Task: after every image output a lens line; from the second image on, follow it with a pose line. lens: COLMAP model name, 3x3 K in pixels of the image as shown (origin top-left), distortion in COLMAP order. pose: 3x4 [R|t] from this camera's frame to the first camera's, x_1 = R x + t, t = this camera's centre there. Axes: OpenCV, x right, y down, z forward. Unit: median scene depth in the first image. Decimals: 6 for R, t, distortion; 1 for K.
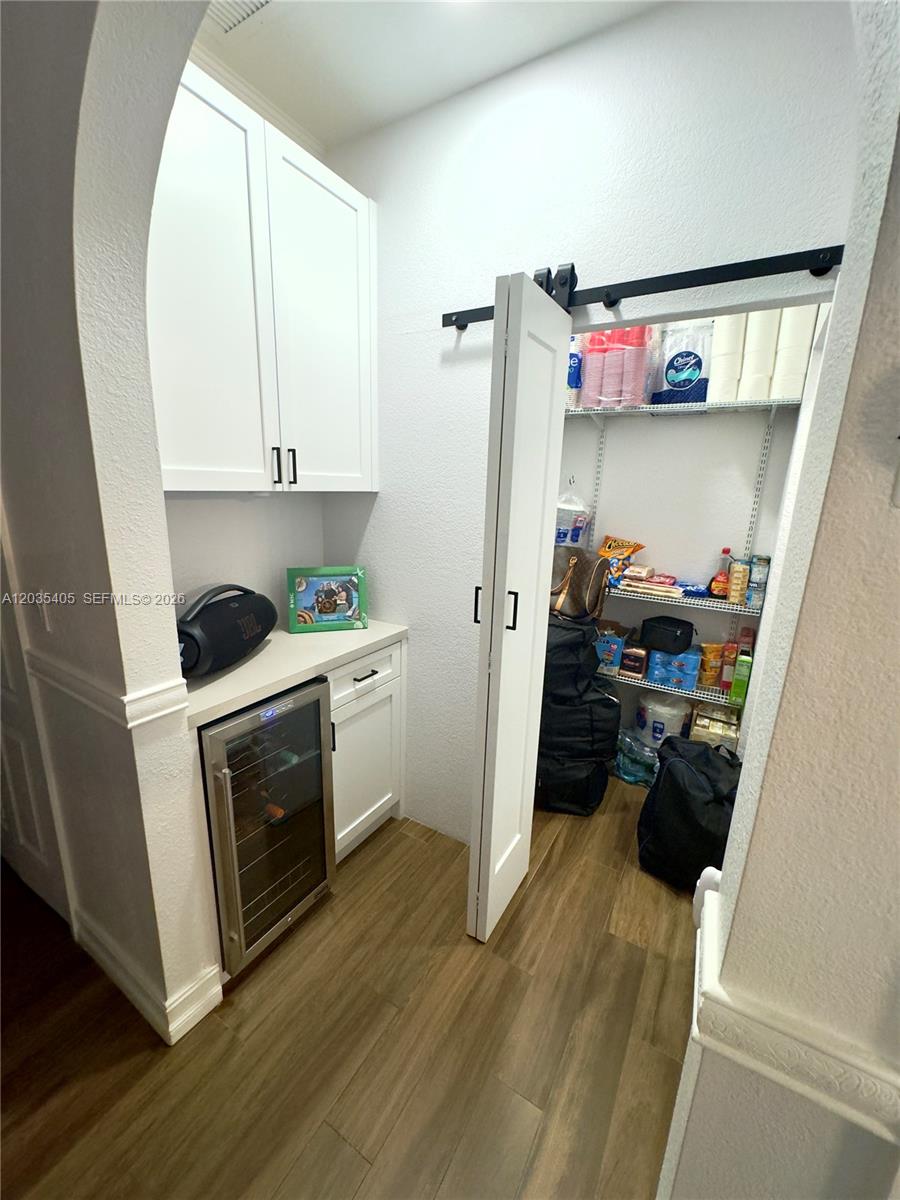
lens RADIAL K [[480.3, 0, 444.8], [0, 480.3, 601.0], [0, 0, 1]] dist [-0.006366, 0.001806]
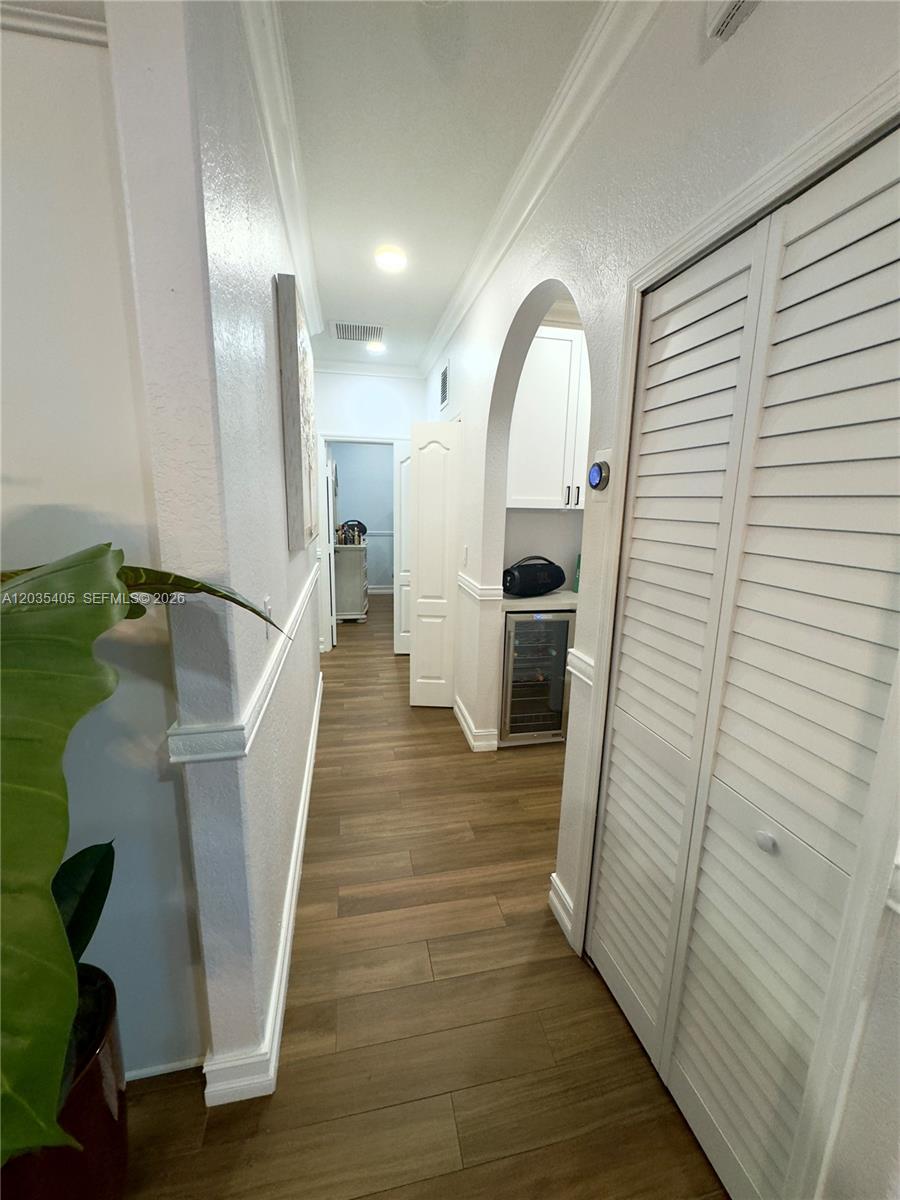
lens RADIAL K [[480.3, 0, 450.6], [0, 480.3, 597.2], [0, 0, 1]] dist [-0.006366, 0.001806]
pose [[0.692685, 0.127821, -0.709823, 0.726859], [-0.172422, 0.984981, 0.009112, 0.179494], [0.700327, 0.116077, 0.704321, -0.623041]]
